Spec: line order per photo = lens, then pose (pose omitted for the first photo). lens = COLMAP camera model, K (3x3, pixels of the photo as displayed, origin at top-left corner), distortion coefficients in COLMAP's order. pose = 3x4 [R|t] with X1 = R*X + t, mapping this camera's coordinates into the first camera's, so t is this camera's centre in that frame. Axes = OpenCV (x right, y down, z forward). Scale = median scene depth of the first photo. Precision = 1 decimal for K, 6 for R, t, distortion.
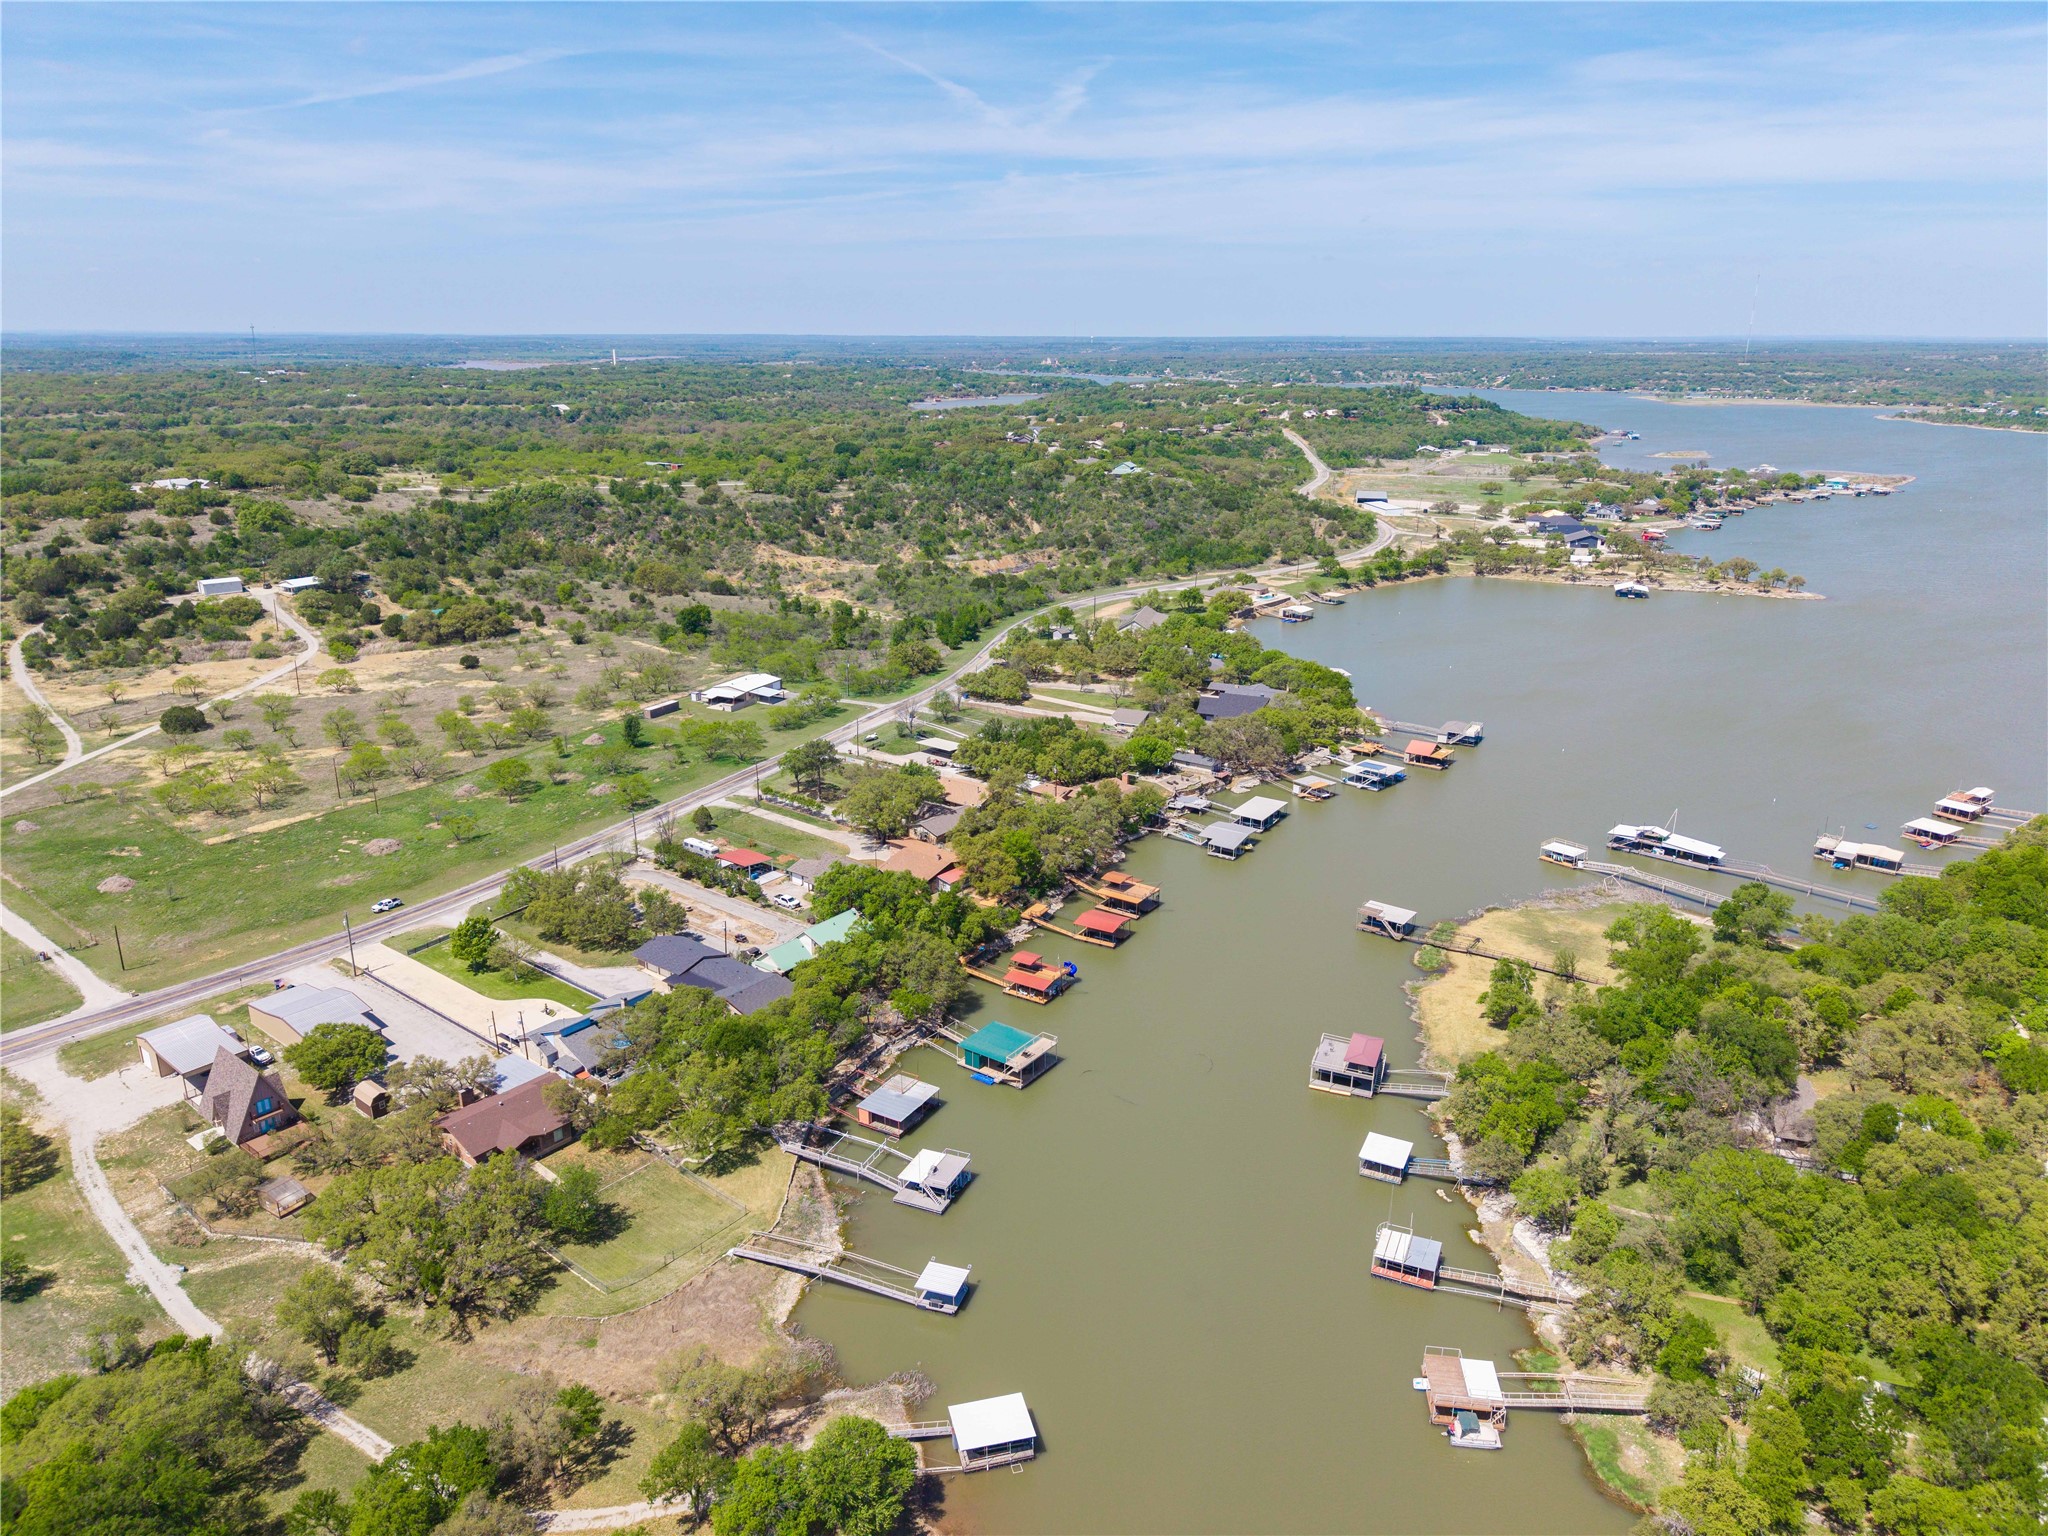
lens RADIAL K [[1382.2, 0, 1024.0], [0, 1382.2, 768.0], [0, 0, 1]] dist [0.033501, -0.003460]
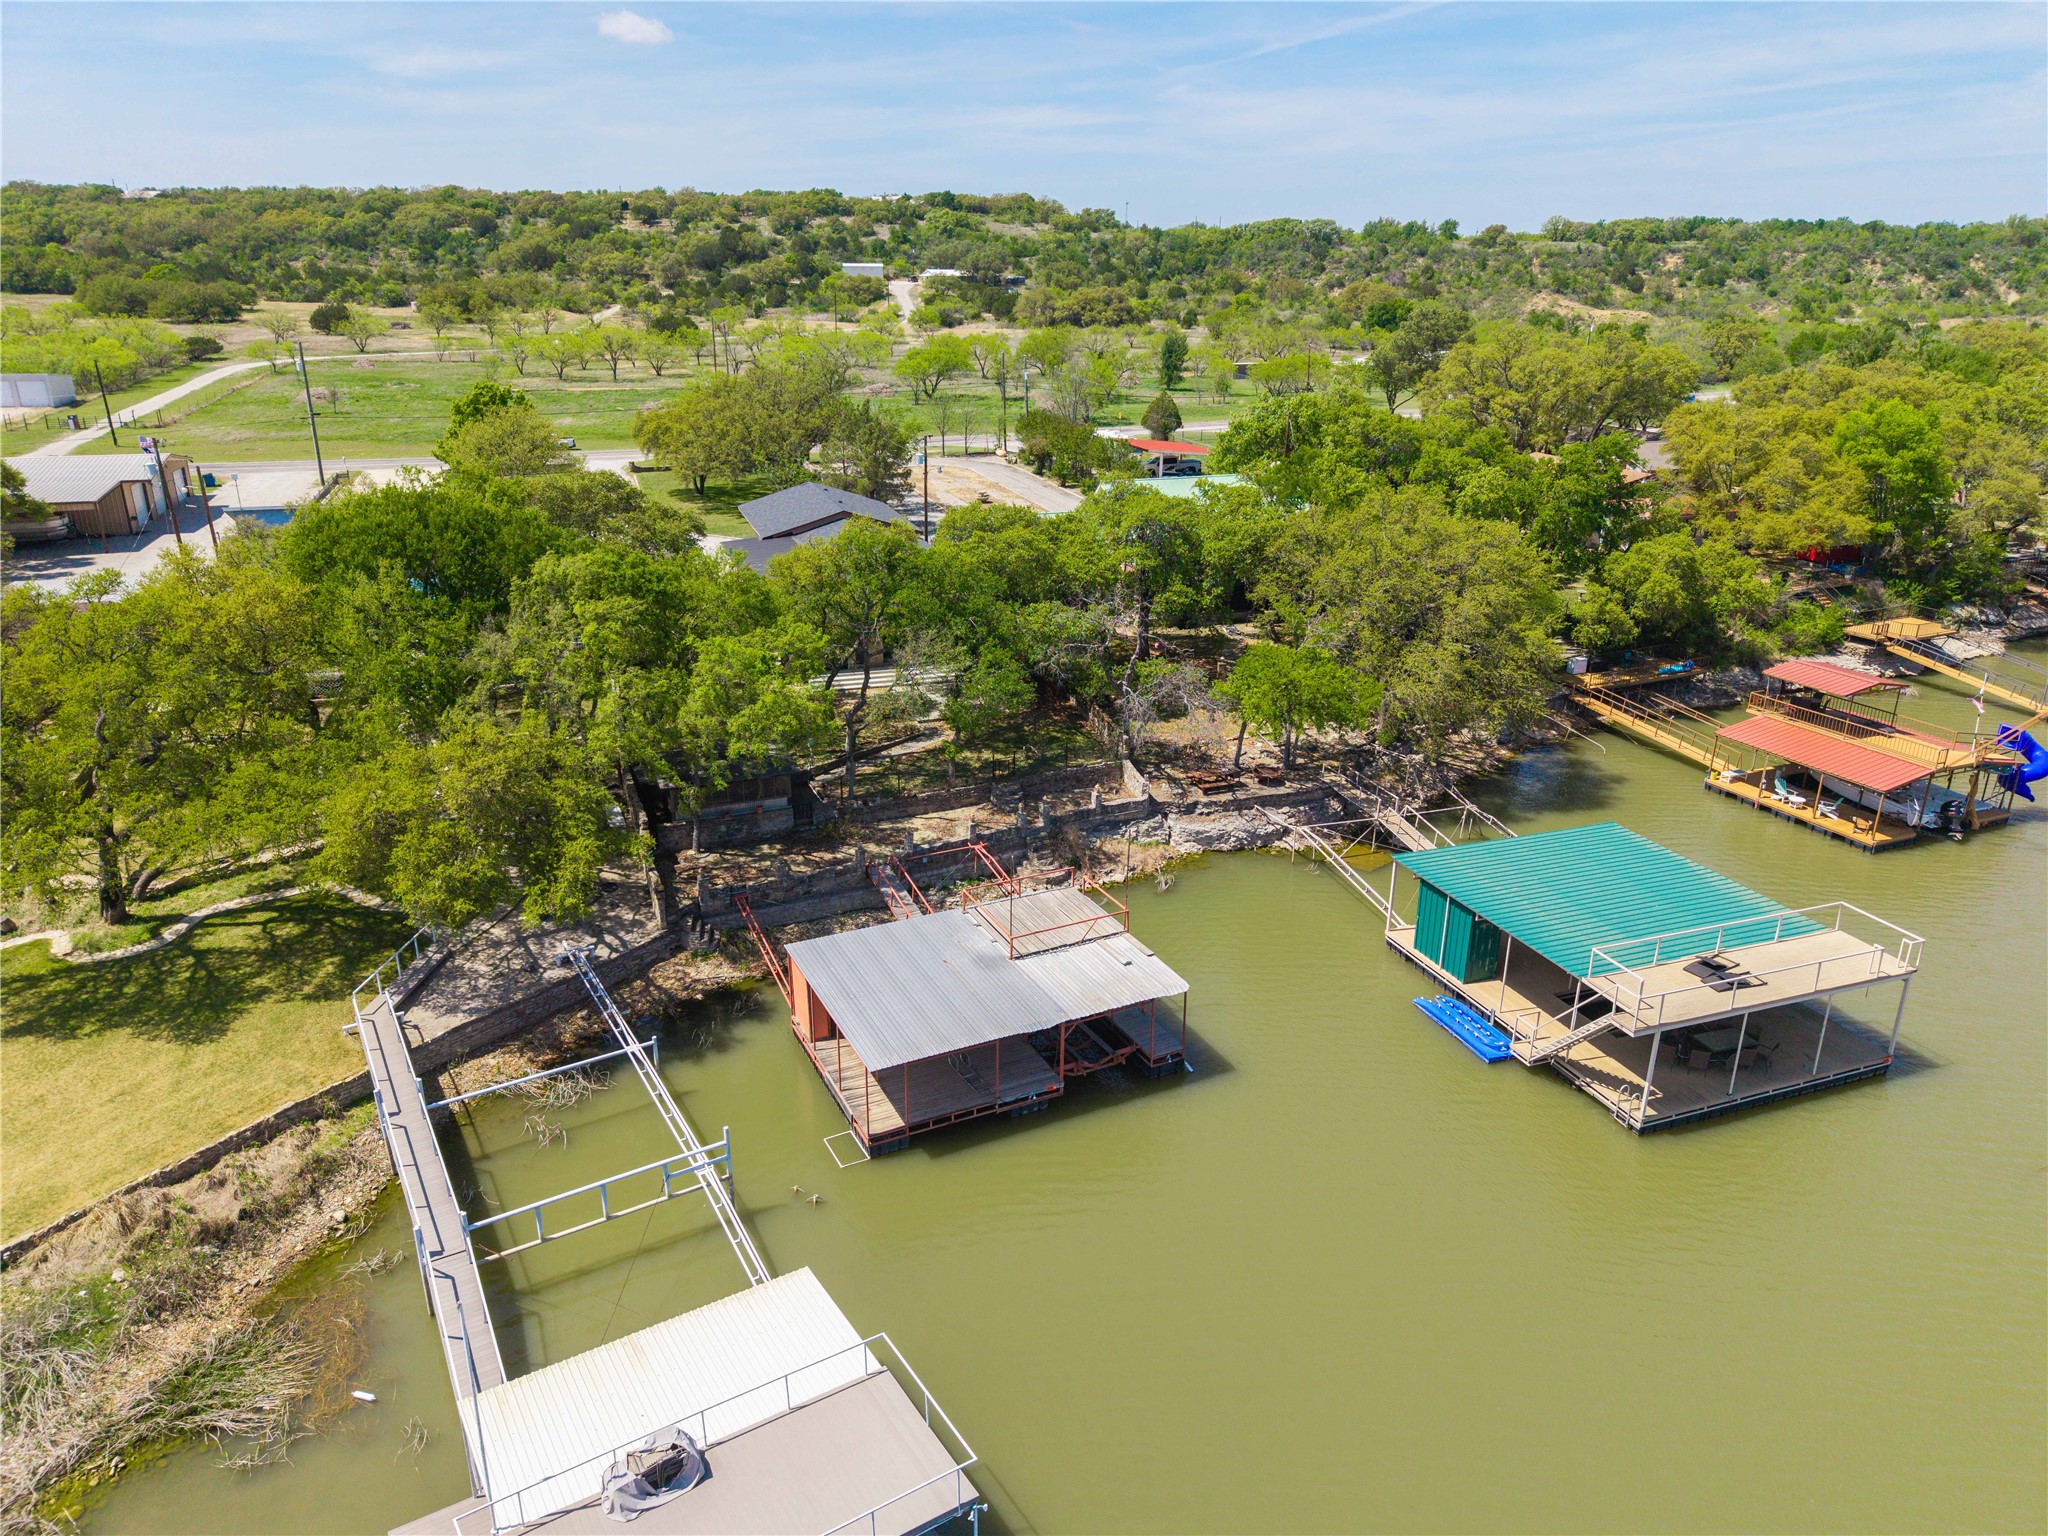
lens RADIAL K [[1382.2, 0, 1024.0], [0, 1382.2, 768.0], [0, 0, 1]] dist [0.033501, -0.003460]
pose [[0.834678, 0.189967, -0.516939, 0.012747], [-0.166259, 0.981750, 0.092327, 0.139151], [0.525044, 0.008883, 0.851029, 0.614717]]
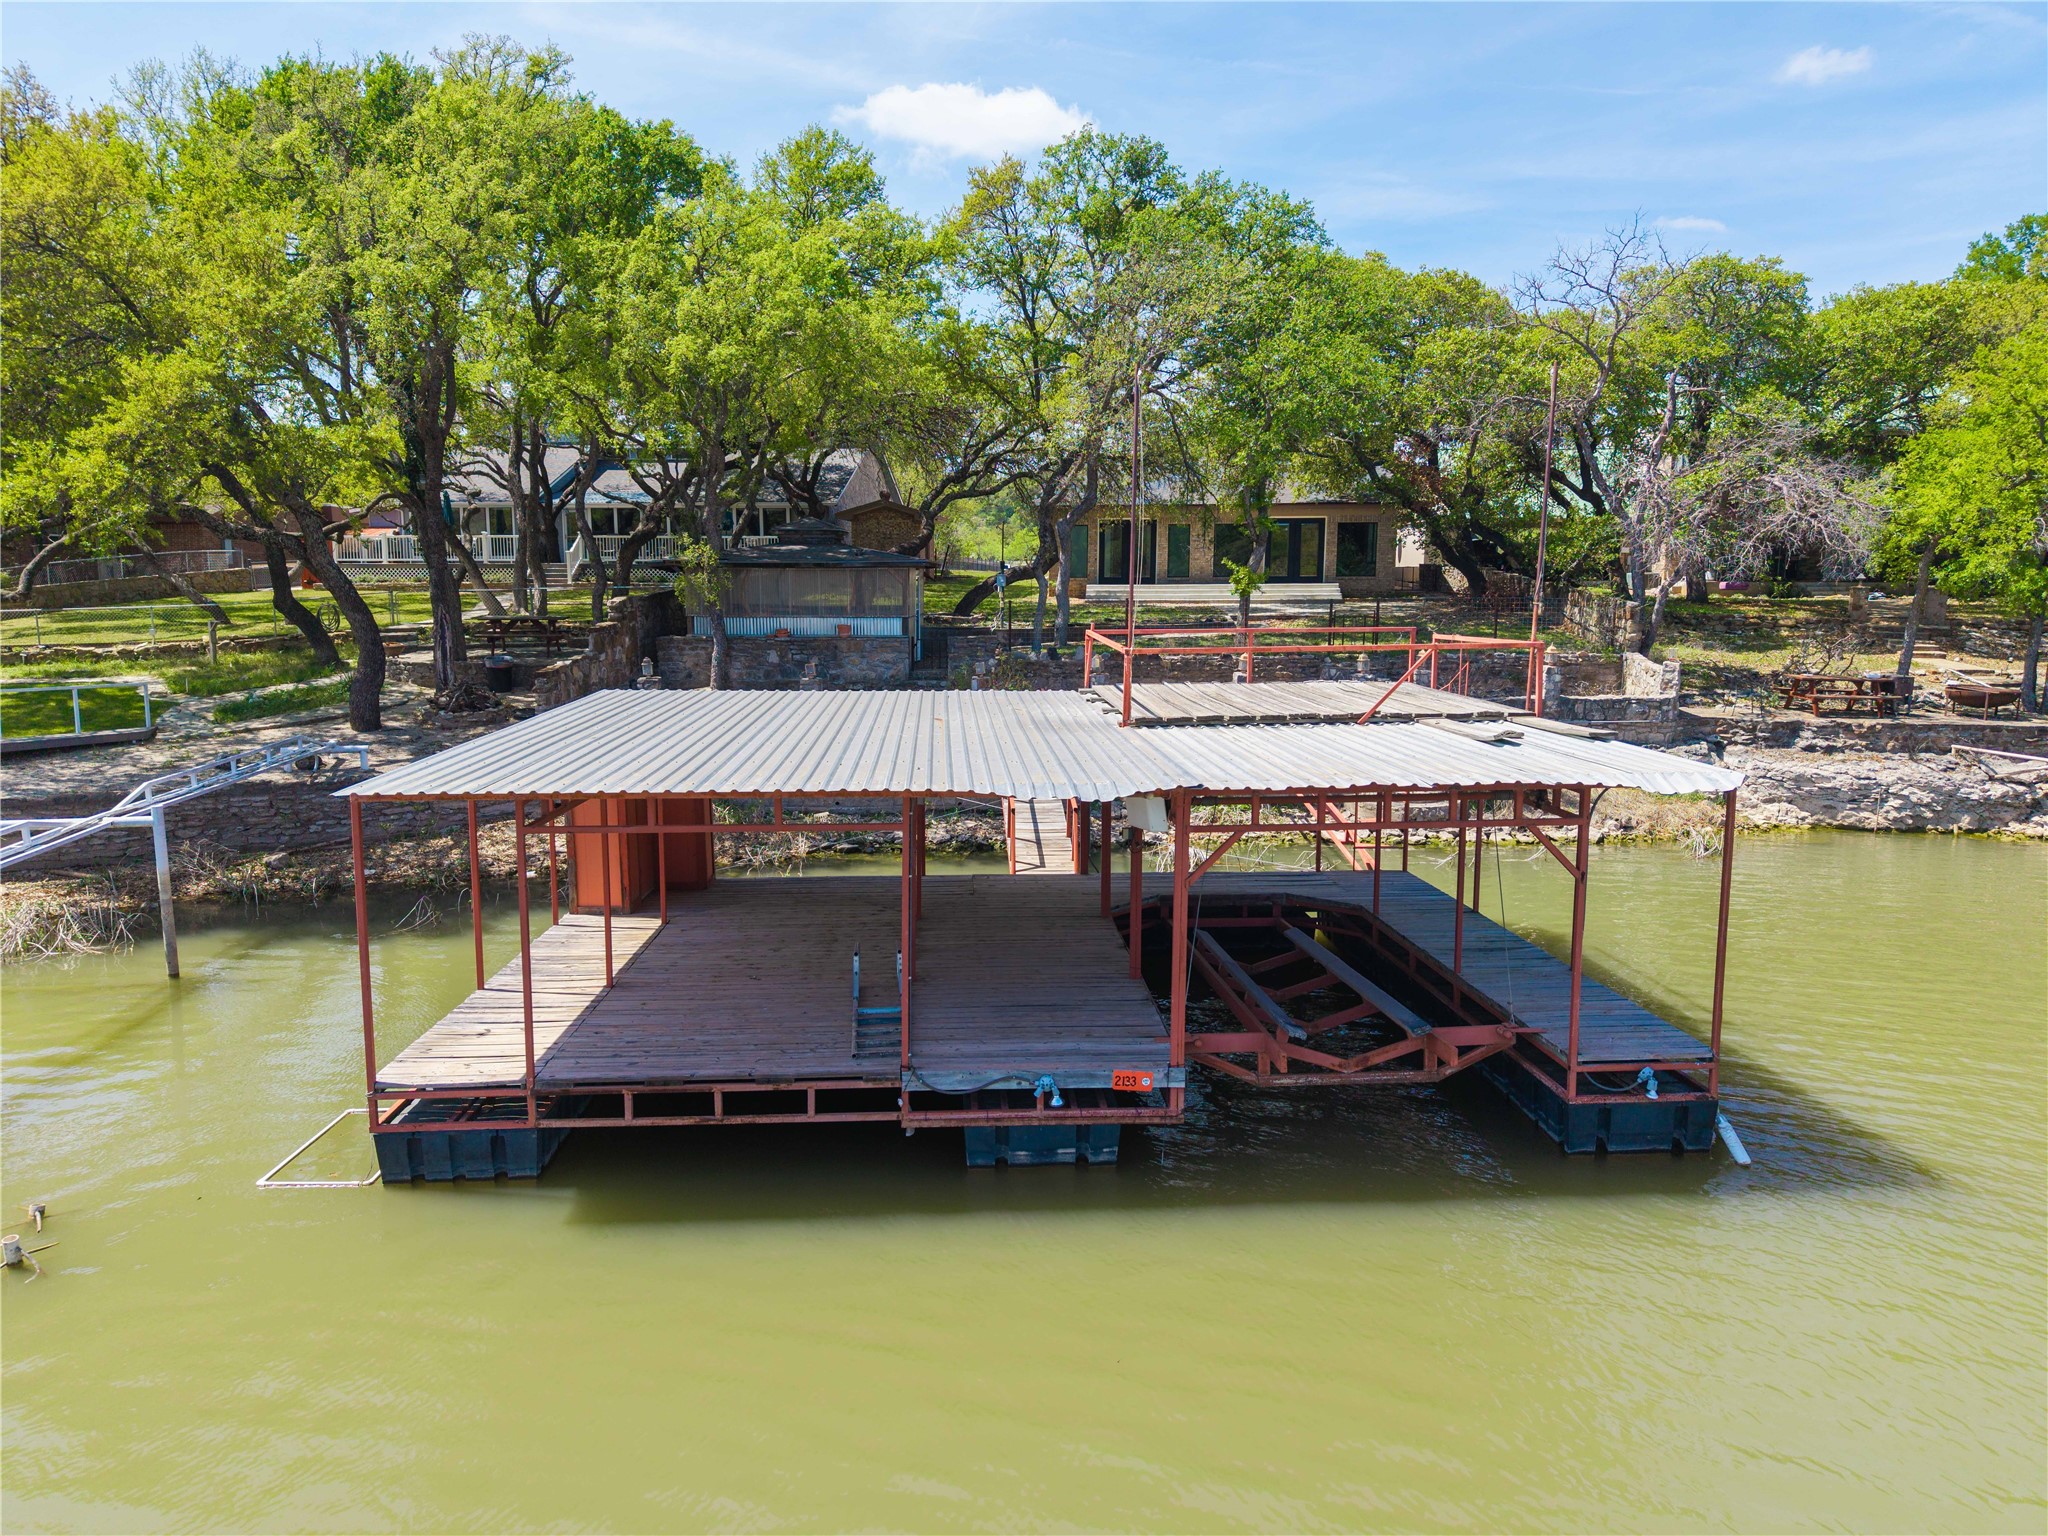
lens RADIAL K [[1376.4, 0, 1024.0], [0, 1376.4, 768.0], [0, 0, 1]] dist [0.080298, -0.124335]
pose [[0.558393, 0.111110, -0.822102, -0.025858], [-0.258647, 0.964911, -0.045268, 0.180095], [0.788226, 0.237911, 0.567537, 0.716377]]
